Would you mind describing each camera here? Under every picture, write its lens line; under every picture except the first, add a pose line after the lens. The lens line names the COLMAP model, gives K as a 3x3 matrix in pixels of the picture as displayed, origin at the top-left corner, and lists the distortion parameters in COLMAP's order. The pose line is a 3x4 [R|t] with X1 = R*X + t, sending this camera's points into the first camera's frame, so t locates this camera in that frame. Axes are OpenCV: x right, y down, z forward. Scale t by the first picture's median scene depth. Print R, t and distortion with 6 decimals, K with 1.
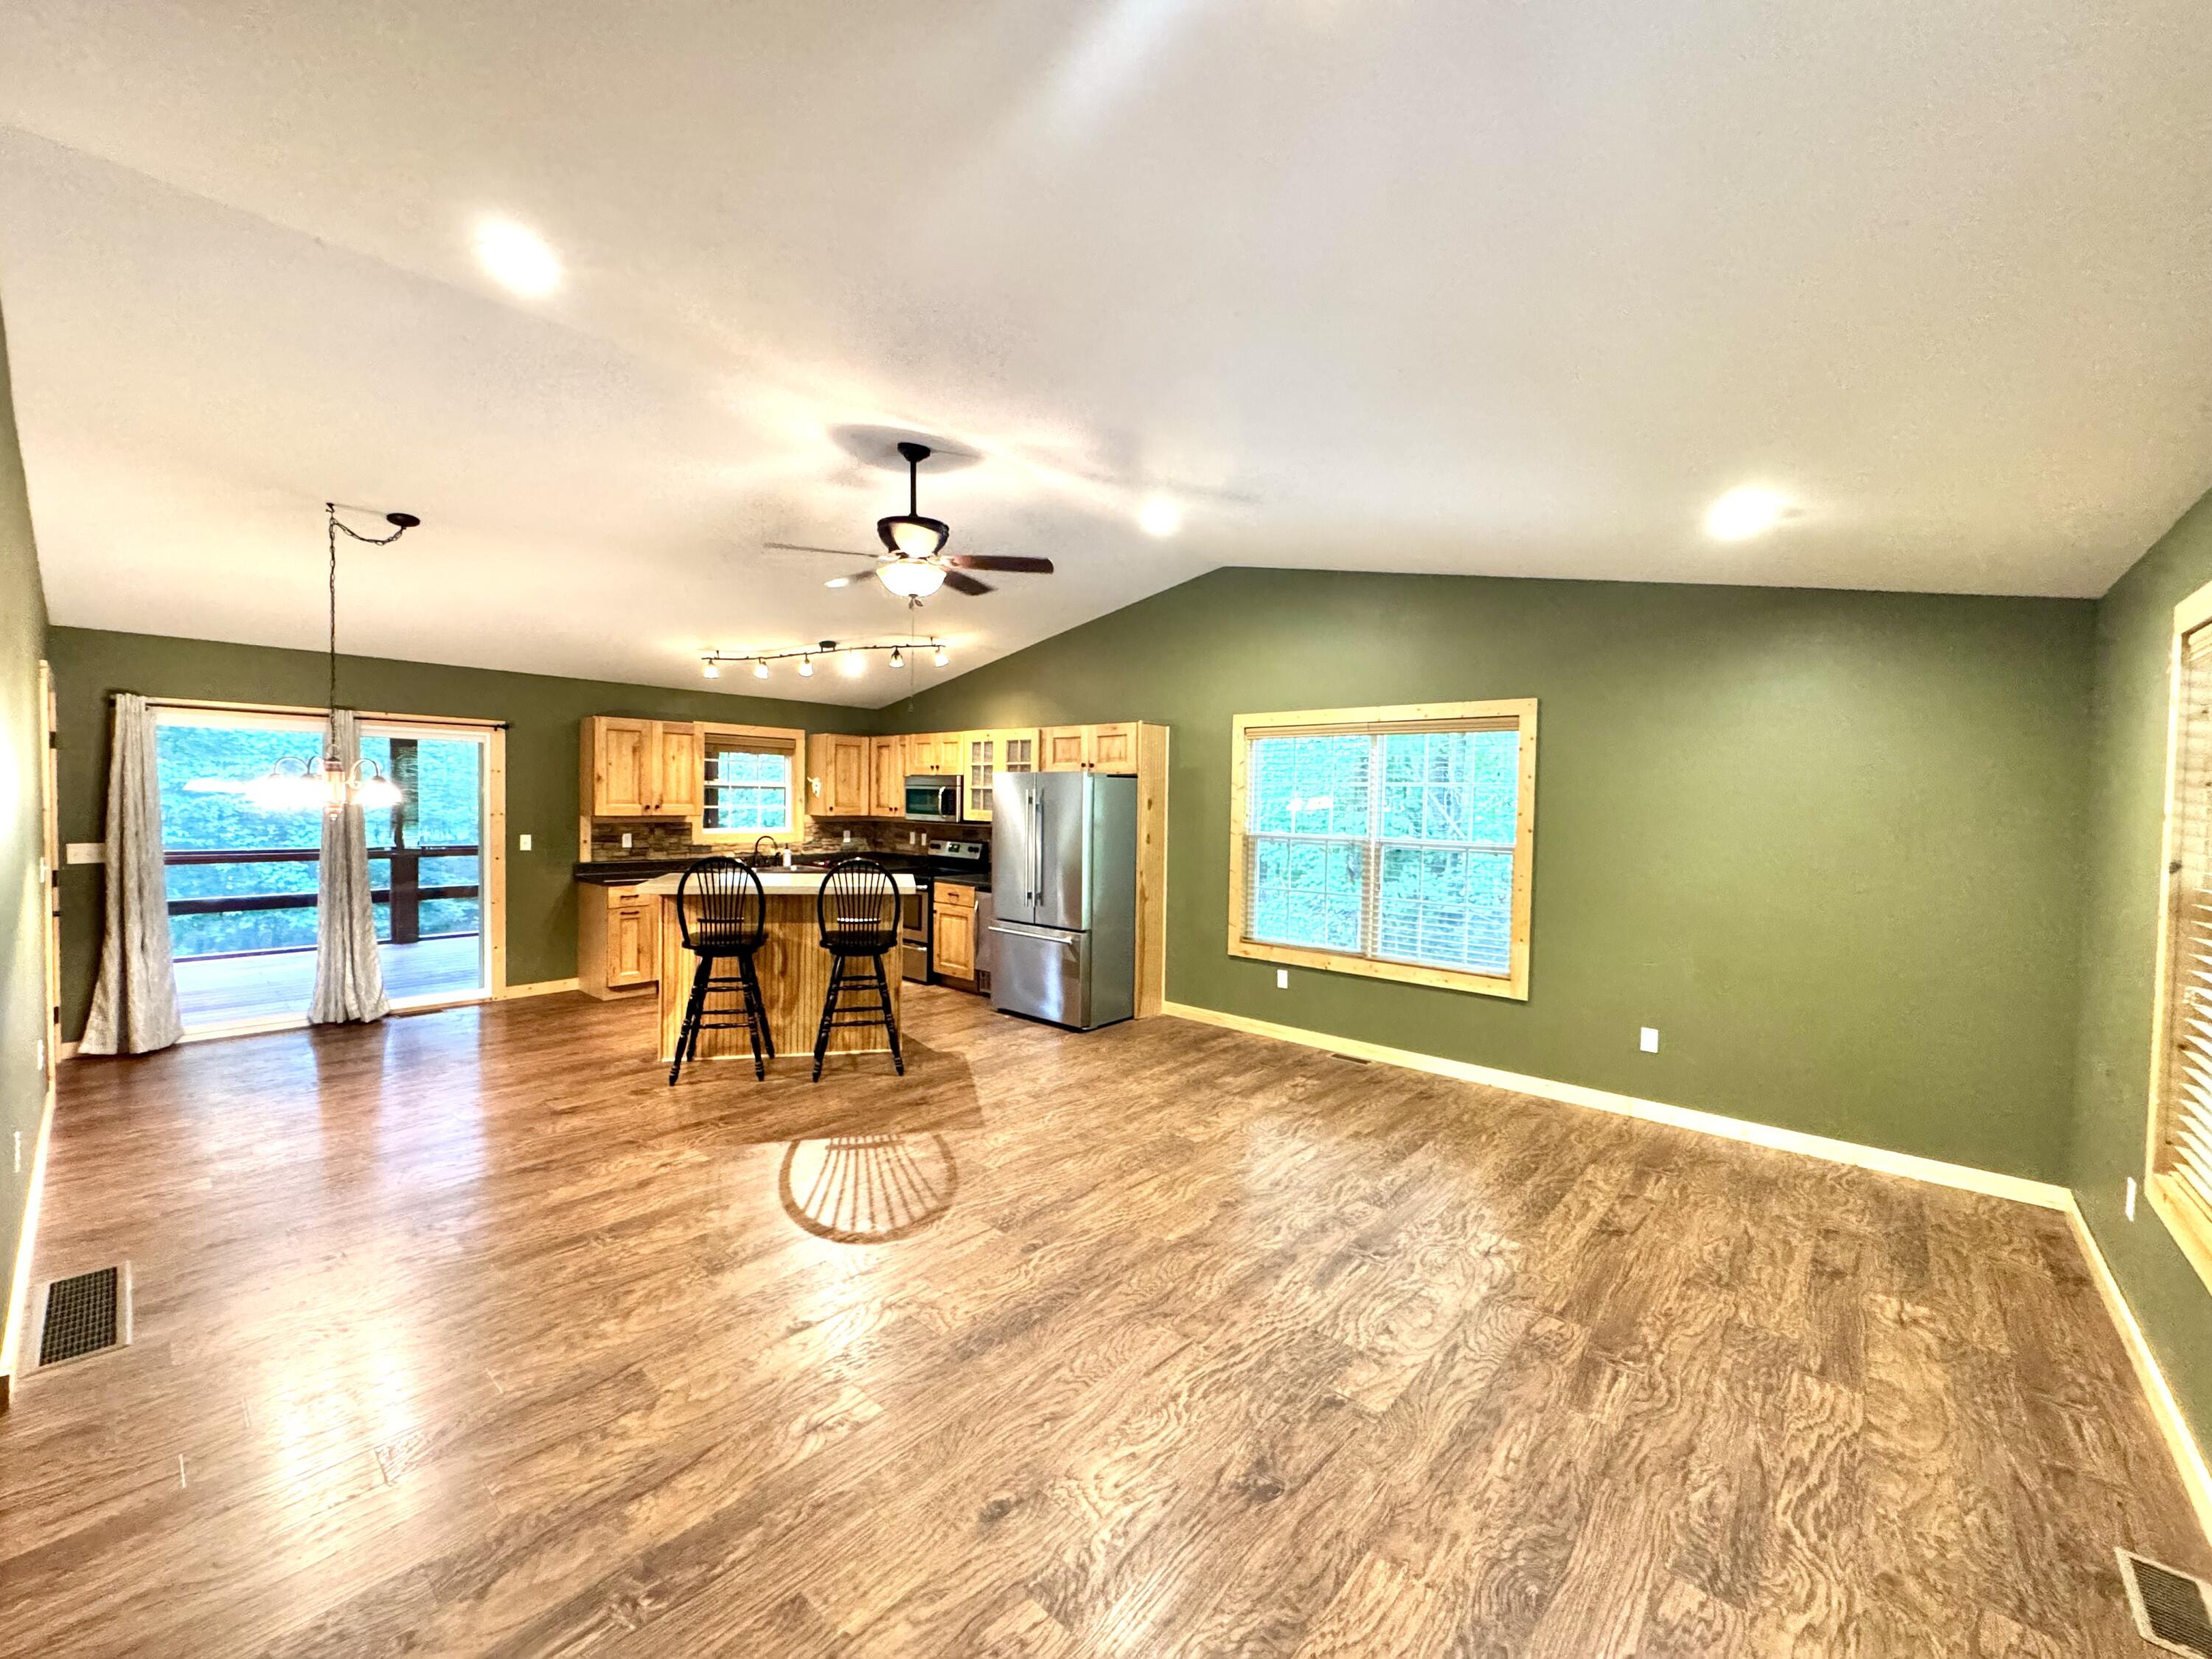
lens RADIAL K [[889.5, 0, 1103.1], [0, 889.5, 836.3], [0, 0, 1]] dist [-0.002654, -0.000014]
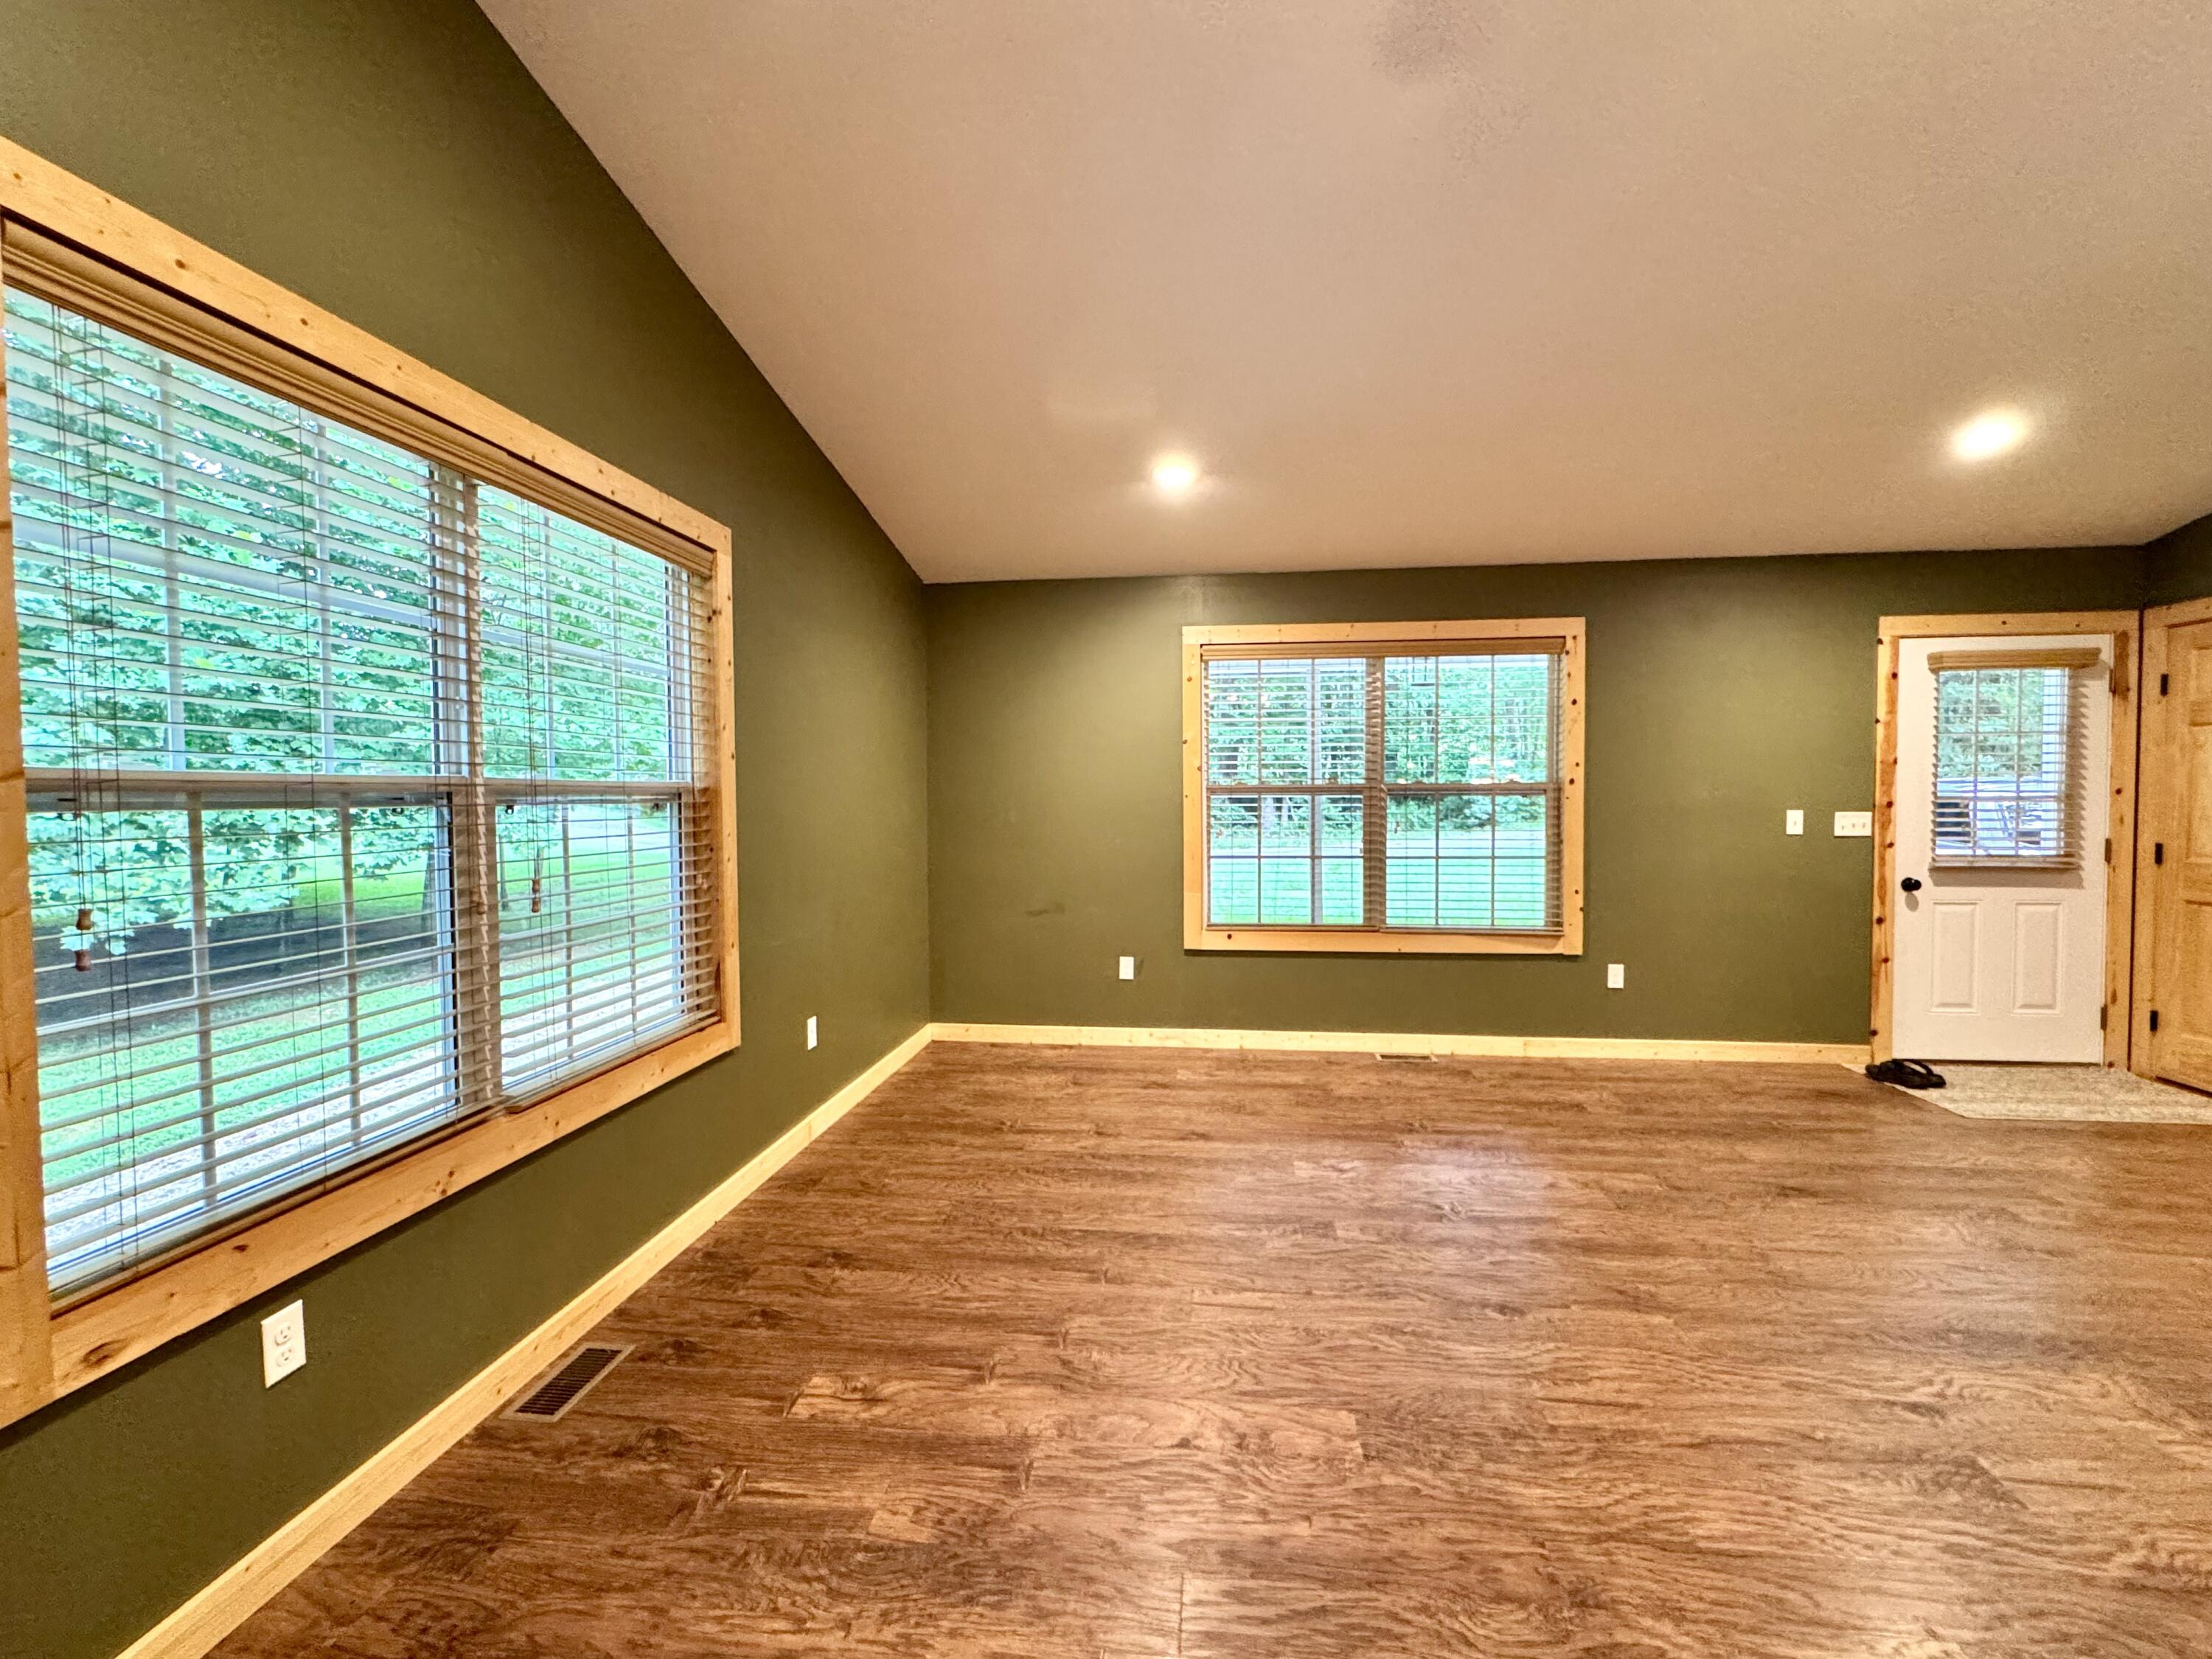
lens RADIAL K [[968.2, 0, 1092.5], [0, 968.2, 829.4], [0, 0, 1]] dist [-0.001410, -0.000766]
pose [[-0.566645, -0.041733, 0.822904, -0.247172], [0.031539, 0.996886, 0.072274, 0.002681], [-0.823358, 0.066907, -0.563564, 1.570561]]
